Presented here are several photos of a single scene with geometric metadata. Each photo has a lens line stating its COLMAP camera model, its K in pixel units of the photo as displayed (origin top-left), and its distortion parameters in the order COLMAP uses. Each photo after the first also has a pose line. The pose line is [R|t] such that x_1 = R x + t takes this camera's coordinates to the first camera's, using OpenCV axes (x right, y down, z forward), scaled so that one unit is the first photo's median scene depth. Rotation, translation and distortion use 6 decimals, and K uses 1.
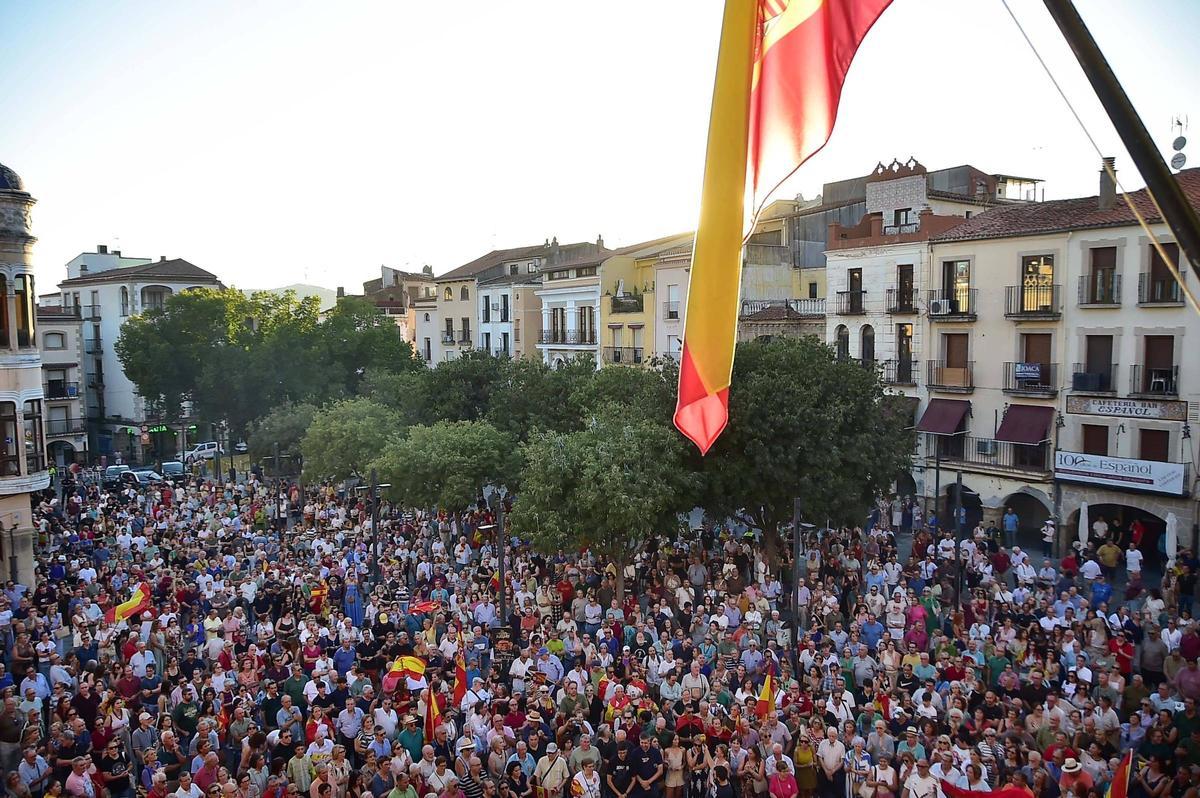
lens RADIAL K [[902.5, 0, 599.4], [0, 902.5, 395.3], [0, 0, 1]] dist [-0.051678, 0.017040]
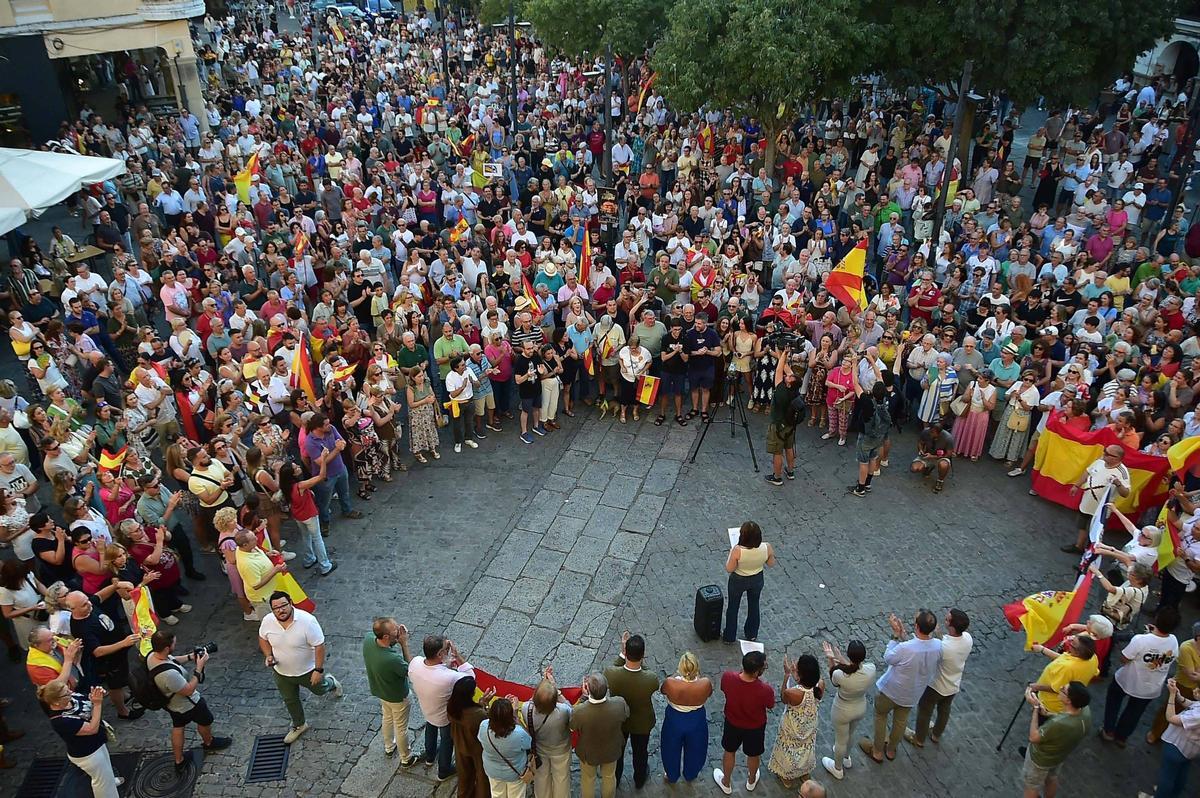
lens RADIAL K [[902.5, 0, 603.4], [0, 902.5, 401.9], [0, 0, 1]] dist [-0.051678, 0.017040]
pose [[0.955902, 0.151331, -0.251694, 0.078814], [-0.018534, 0.886397, 0.462554, 0.012617], [0.293099, -0.437491, 0.850114, 0.058852]]
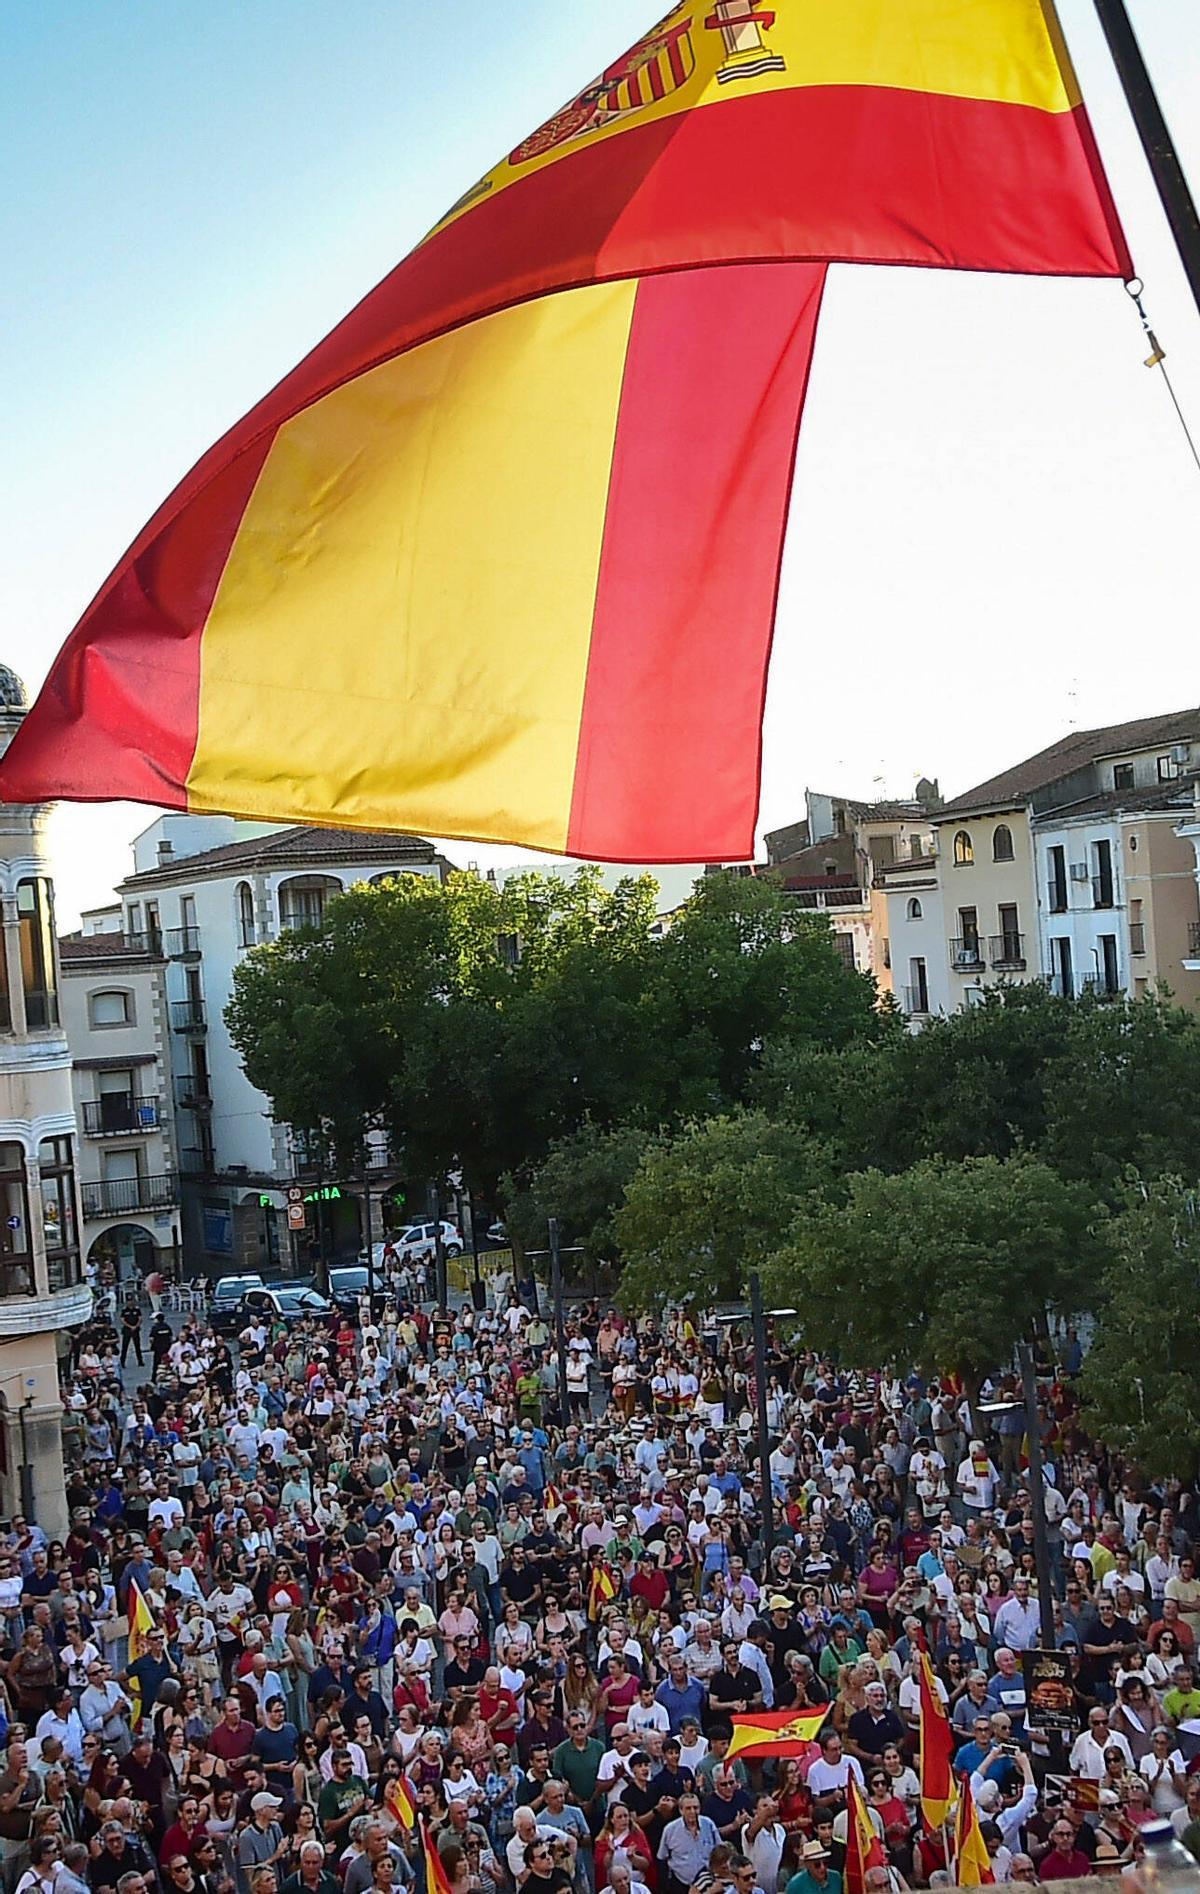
lens RADIAL K [[2281.3, 0, 590.9], [0, 2281.3, 956.5], [0, 0, 1]] dist [-0.036200, 0.000000]
pose [[0.937811, -0.055759, -0.342638, 0.036867], [0.034594, 0.997114, -0.067579, 0.000823], [0.345418, 0.051524, 0.937034, -0.037291]]
